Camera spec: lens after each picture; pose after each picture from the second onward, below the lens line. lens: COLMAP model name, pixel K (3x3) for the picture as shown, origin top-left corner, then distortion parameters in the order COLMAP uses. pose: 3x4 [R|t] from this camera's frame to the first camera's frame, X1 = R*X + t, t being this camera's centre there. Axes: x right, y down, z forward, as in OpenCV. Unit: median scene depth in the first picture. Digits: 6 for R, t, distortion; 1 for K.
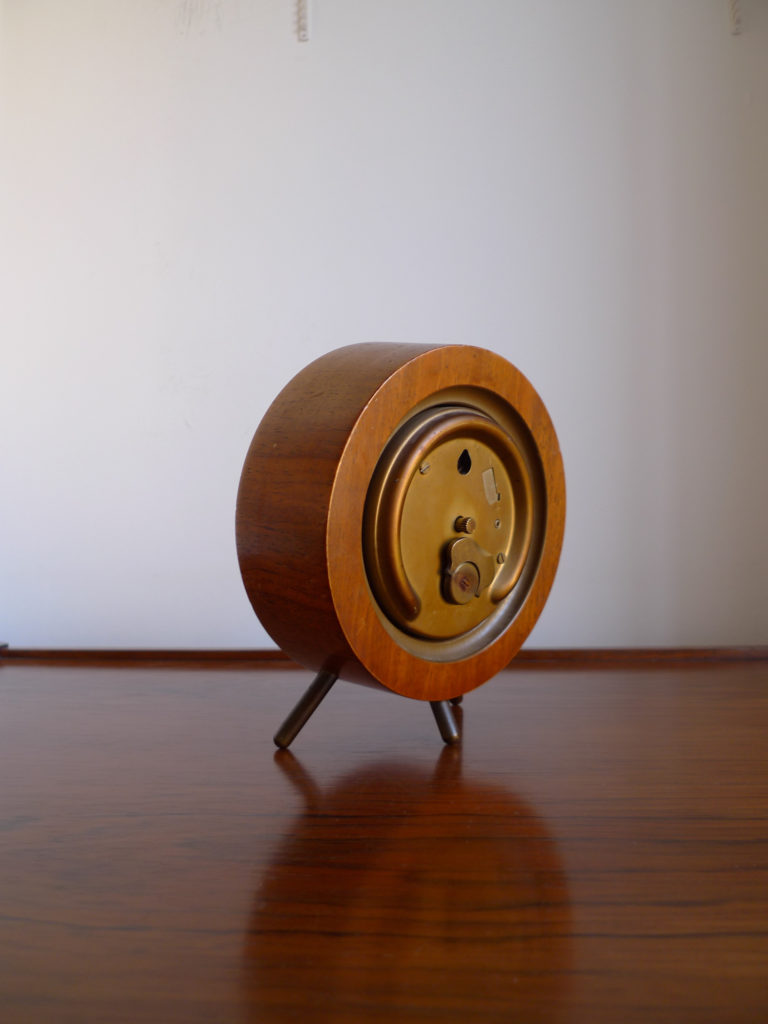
lens RADIAL K [[732.0, 0, 384.0], [0, 732.0, 512.0], [0, 0, 1]] dist [-0.013108, -0.006035]
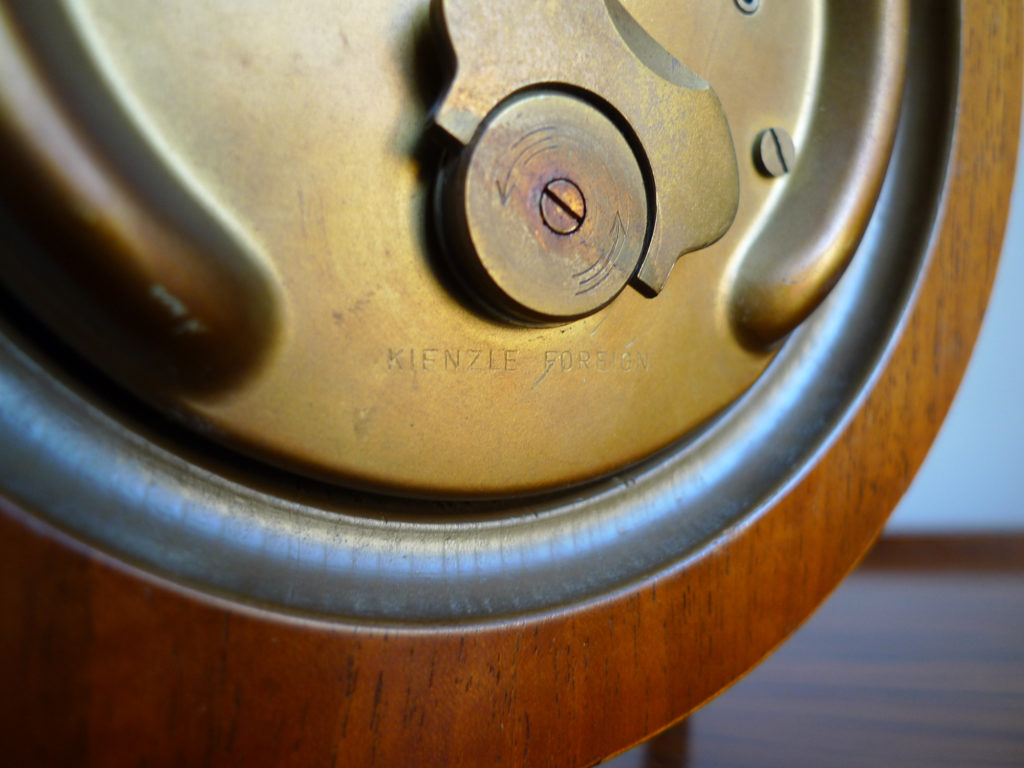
lens RADIAL K [[732.0, 0, 512.0], [0, 732.0, 384.0], [0, 0, 1]] dist [-0.013108, -0.006035]
pose [[0.971728, -0.046177, -0.231542, 0.130845], [0.044264, 0.998929, -0.013457, 0.136330], [0.231916, 0.002827, 0.972732, 0.759049]]
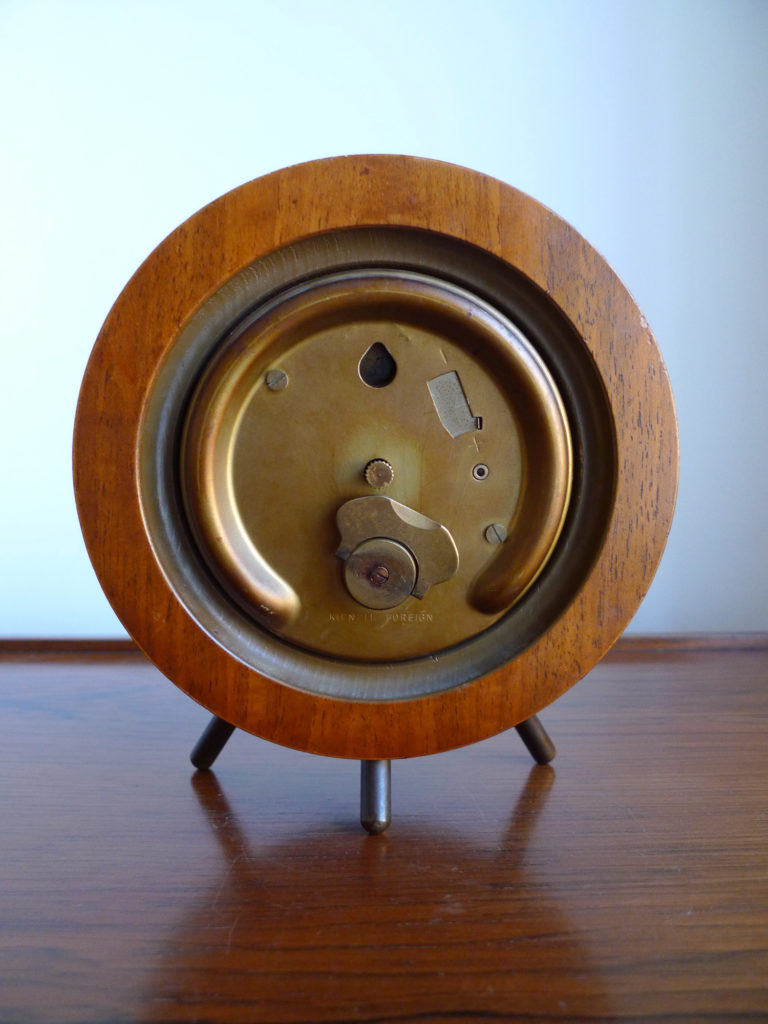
lens RADIAL K [[732.0, 0, 384.0], [0, 732.0, 512.0], [0, 0, 1]] dist [-0.013108, -0.006035]
pose [[0.751570, 0.019815, -0.659356, 0.464956], [0.015794, 0.998722, 0.048017, 0.019049], [0.659464, -0.046502, 0.750296, 0.528275]]
